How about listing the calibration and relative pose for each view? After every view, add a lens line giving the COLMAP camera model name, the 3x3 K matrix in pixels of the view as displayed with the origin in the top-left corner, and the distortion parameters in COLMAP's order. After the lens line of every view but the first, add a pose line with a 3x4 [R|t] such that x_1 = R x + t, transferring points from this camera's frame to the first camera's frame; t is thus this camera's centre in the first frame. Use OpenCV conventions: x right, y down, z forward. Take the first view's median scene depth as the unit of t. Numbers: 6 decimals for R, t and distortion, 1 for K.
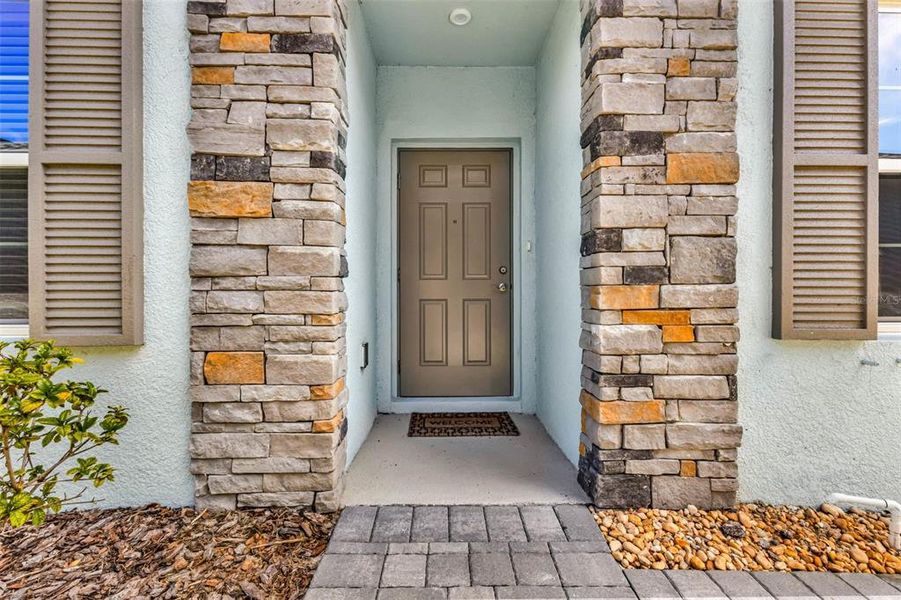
lens RADIAL K [[393.5, 0, 452.0], [0, 393.5, 287.9], [0, 0, 1]] dist [0.000812, 0.000119]
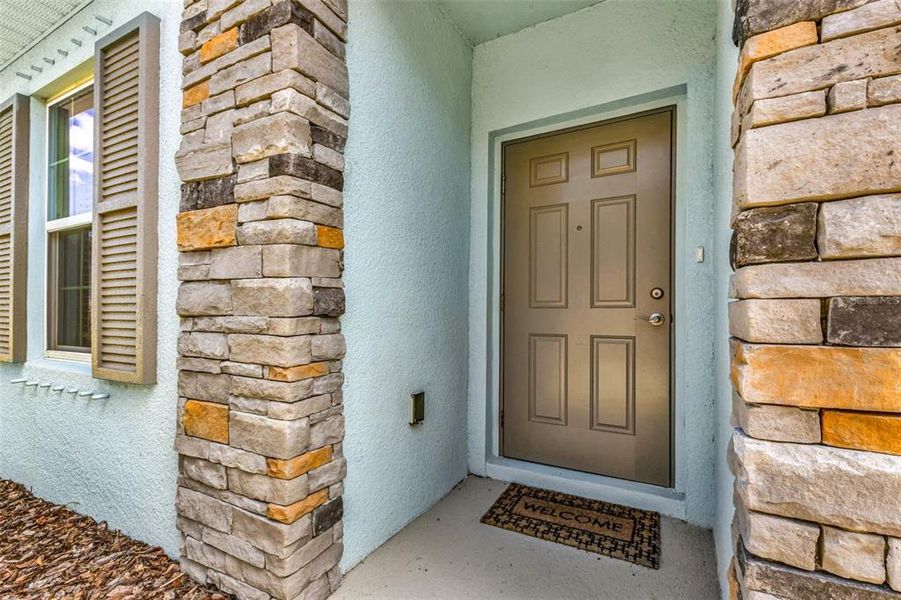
lens RADIAL K [[391.4, 0, 449.3], [0, 391.4, 304.4], [0, 0, 1]] dist [0.004512, -0.000271]
pose [[0.853830, -0.001776, -0.520549, 0.354588], [0.000551, 0.999997, -0.002509, -0.051938], [0.520551, 0.001855, 0.853828, 0.523439]]
